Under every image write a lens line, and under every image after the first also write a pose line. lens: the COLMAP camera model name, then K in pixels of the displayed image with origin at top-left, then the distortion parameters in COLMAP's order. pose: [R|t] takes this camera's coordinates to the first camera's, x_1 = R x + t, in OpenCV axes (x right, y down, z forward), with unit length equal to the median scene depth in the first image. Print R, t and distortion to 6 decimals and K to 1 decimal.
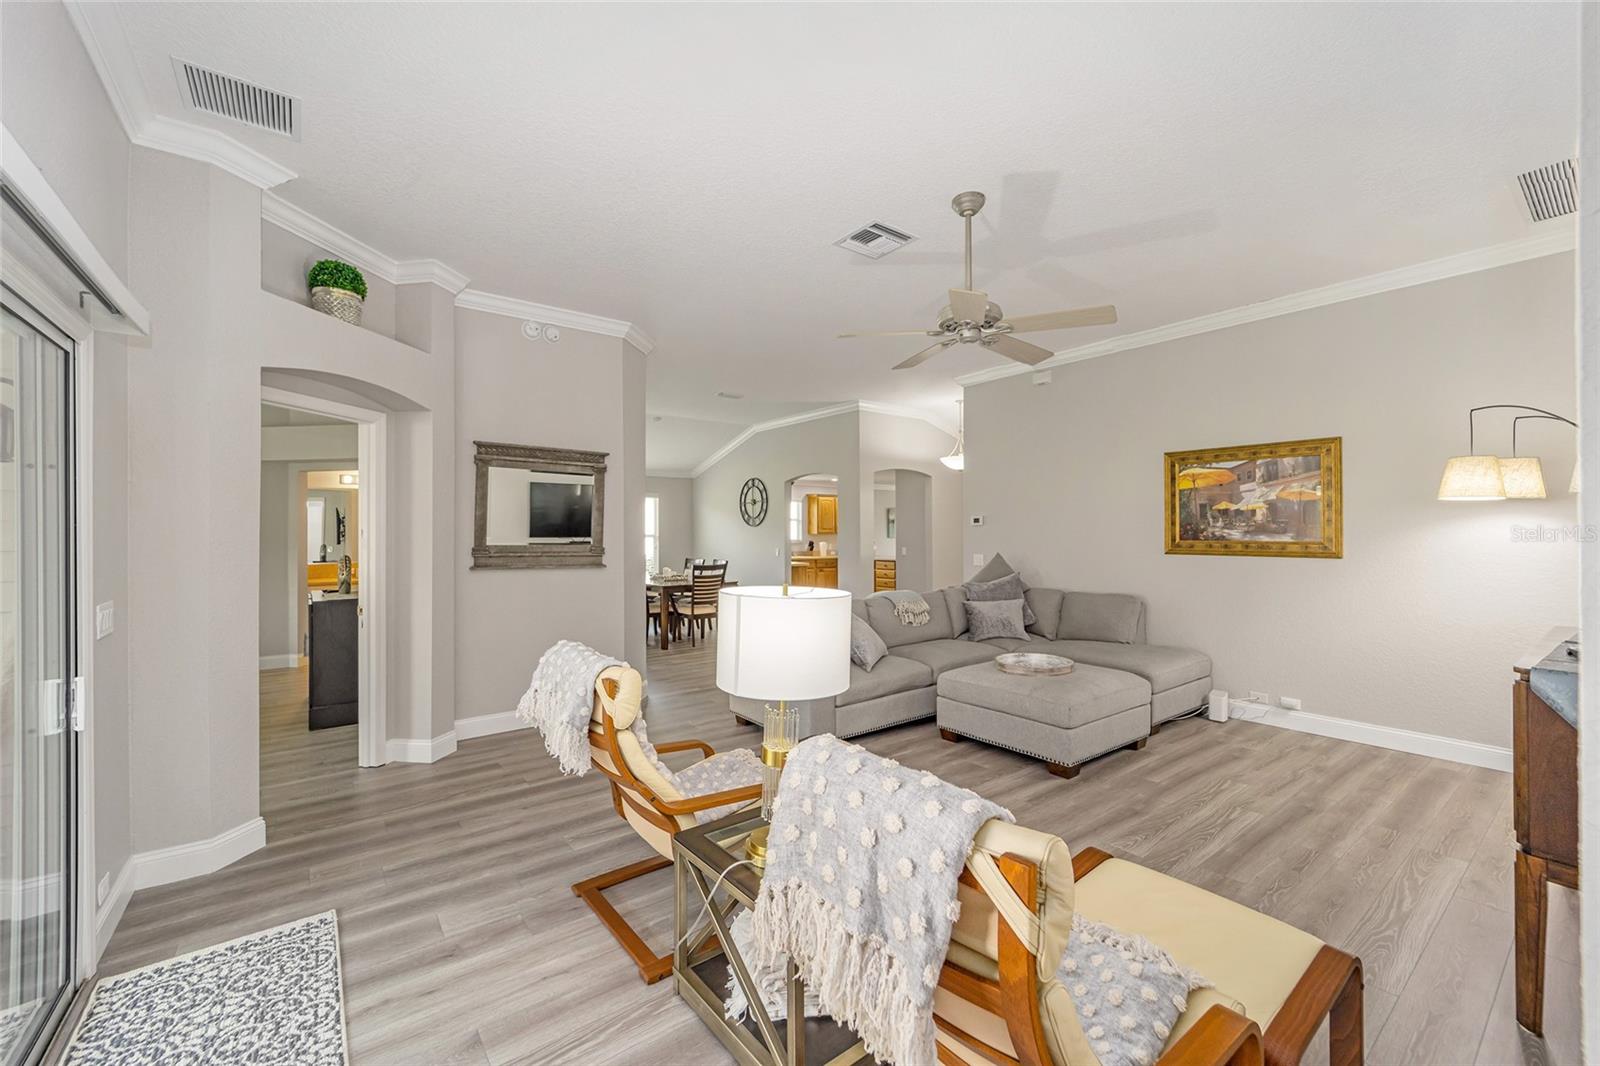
lens RADIAL K [[651.0, 0, 799.0], [0, 651.0, 528.0], [0, 0, 1]] dist [0.000430, -0.000147]
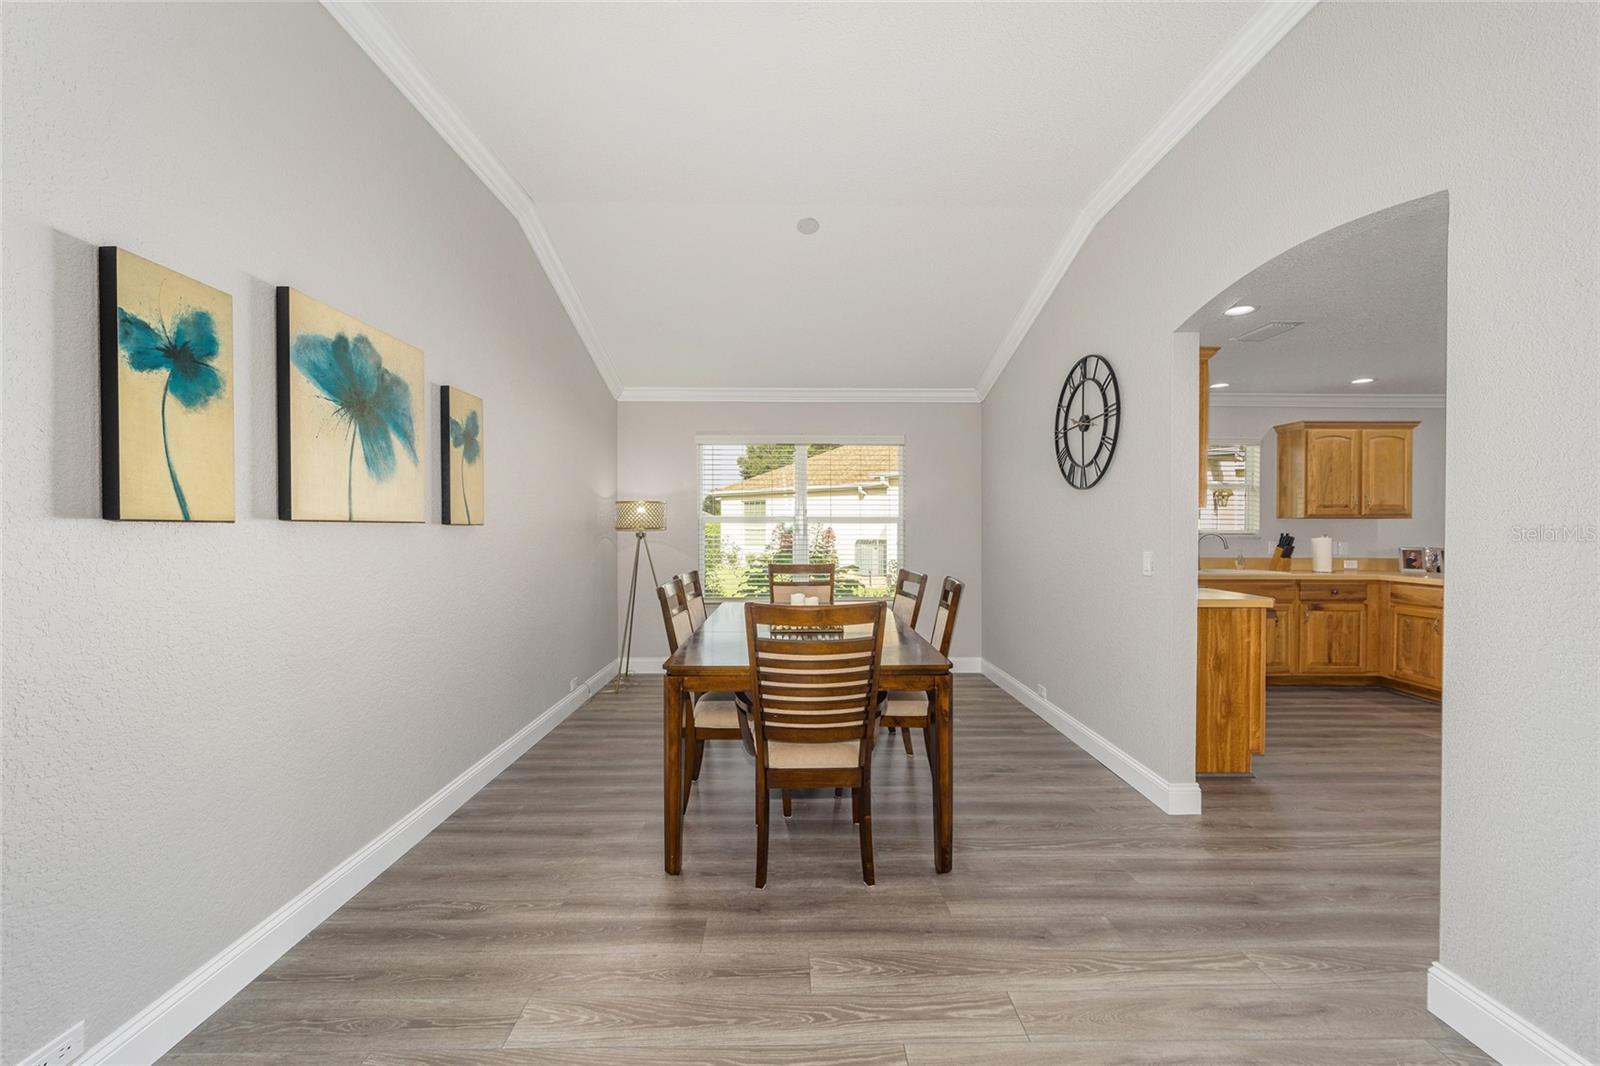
lens RADIAL K [[649.0, 0, 800.0], [0, 649.0, 533.0], [0, 0, 1]] dist [0.003515, -0.000159]
pose [[0.806175, 0.009791, -0.591597, 0.009059], [-0.001968, 0.999902, 0.013867, 0.008962], [0.591675, -0.010015, 0.806115, 0.311462]]
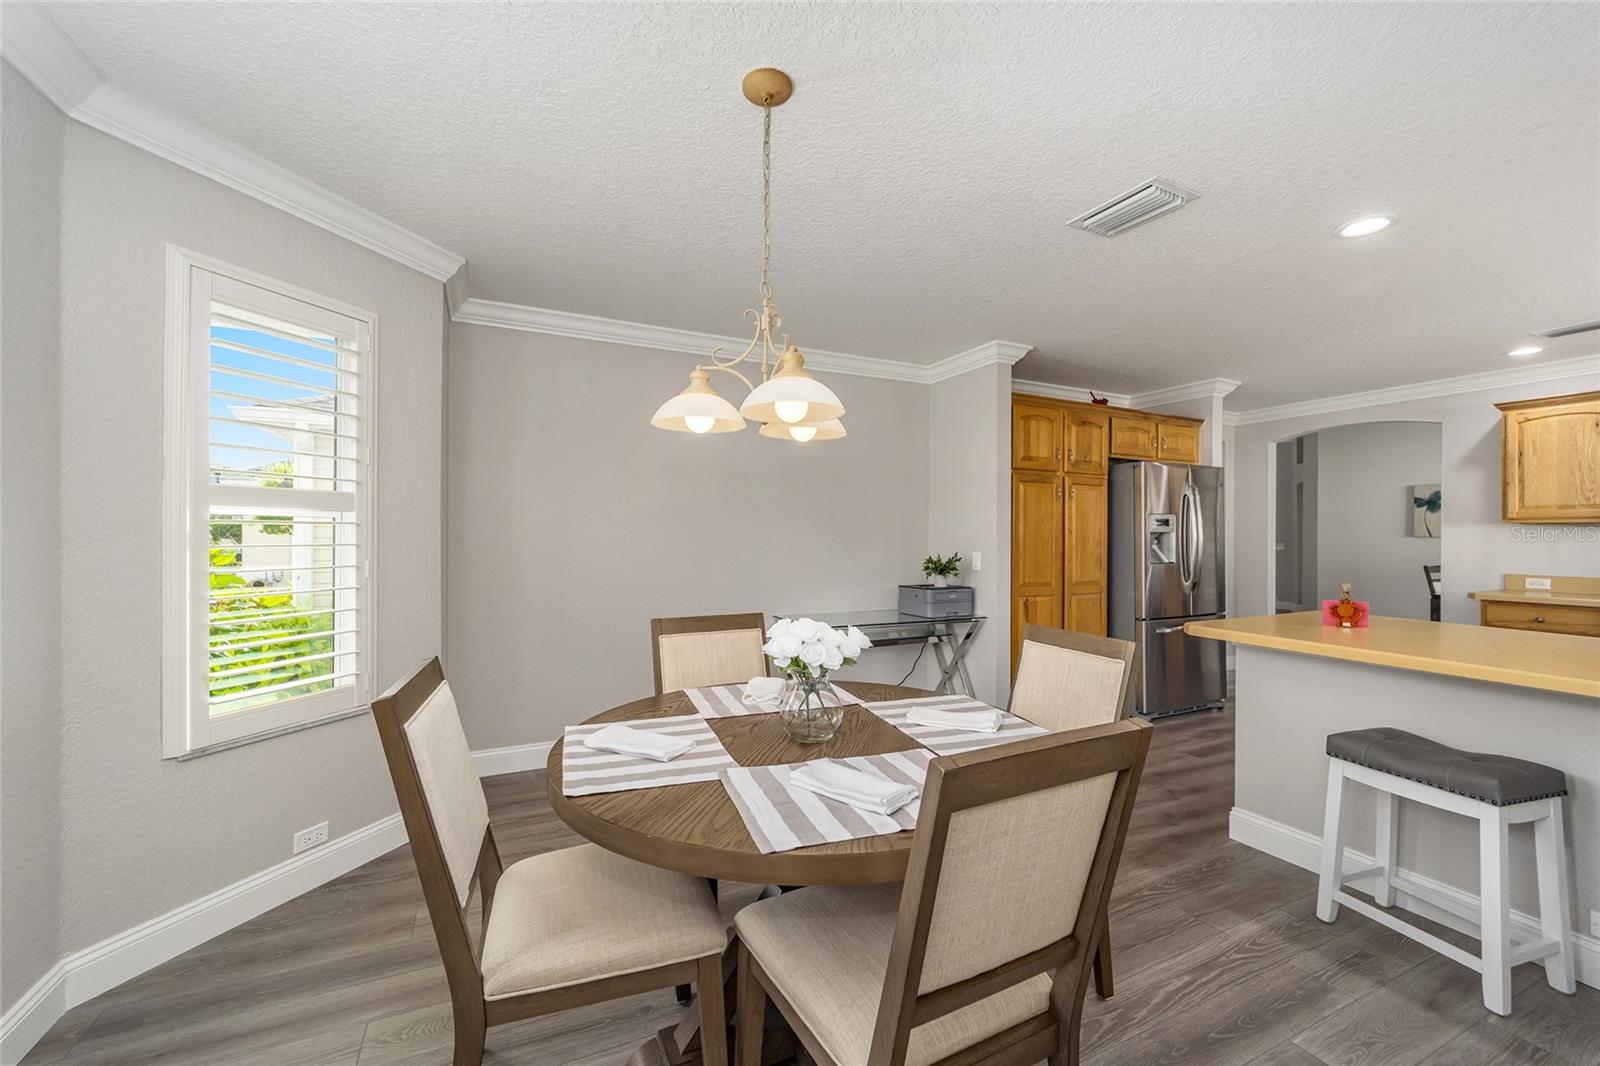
lens RADIAL K [[634.5, 0, 800.0], [0, 634.5, 533.0], [0, 0, 1]] dist [-0.001420, -0.000378]
pose [[-0.977833, -0.001457, 0.209381, 0.172700], [-0.003231, 0.999962, -0.008130, 0.010524], [-0.209361, -0.008627, -0.977800, 0.743327]]
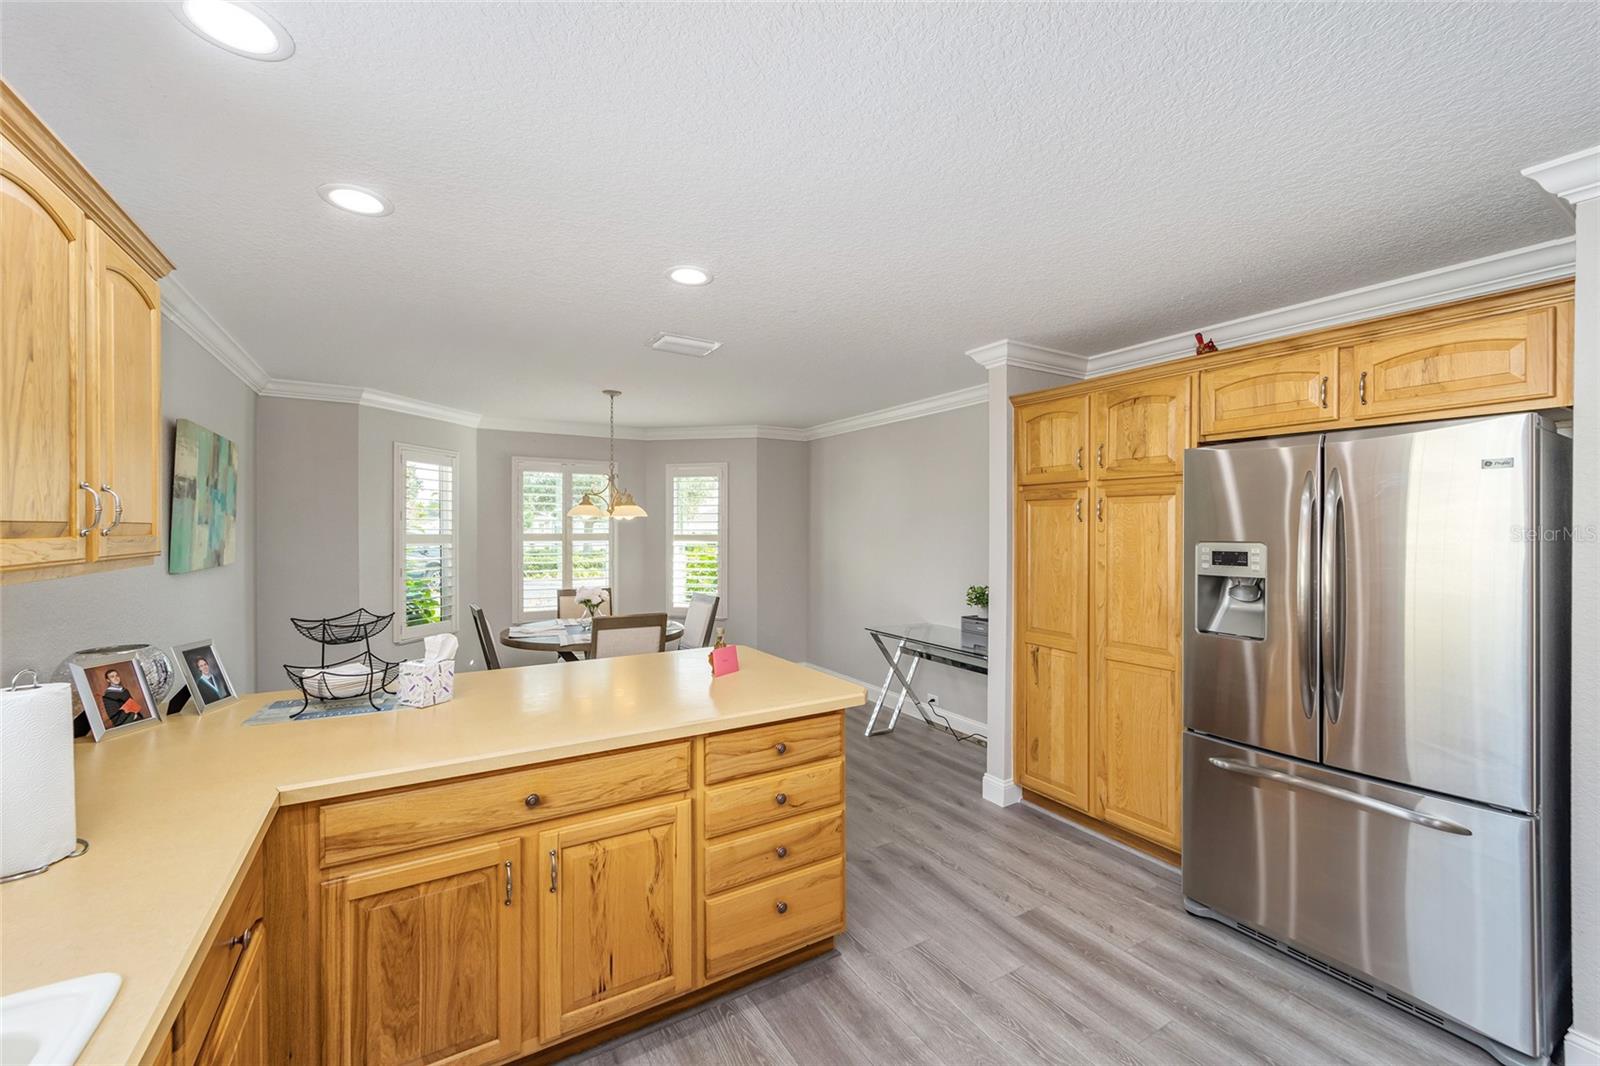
lens RADIAL K [[649.0, 0, 800.0], [0, 649.0, 533.0], [0, 0, 1]] dist [0.003515, -0.000159]
pose [[0.119667, -0.001858, 0.992812, -0.019356], [-0.009240, 0.999953, 0.002986, 0.001014], [-0.992771, -0.009531, 0.119644, 0.576073]]
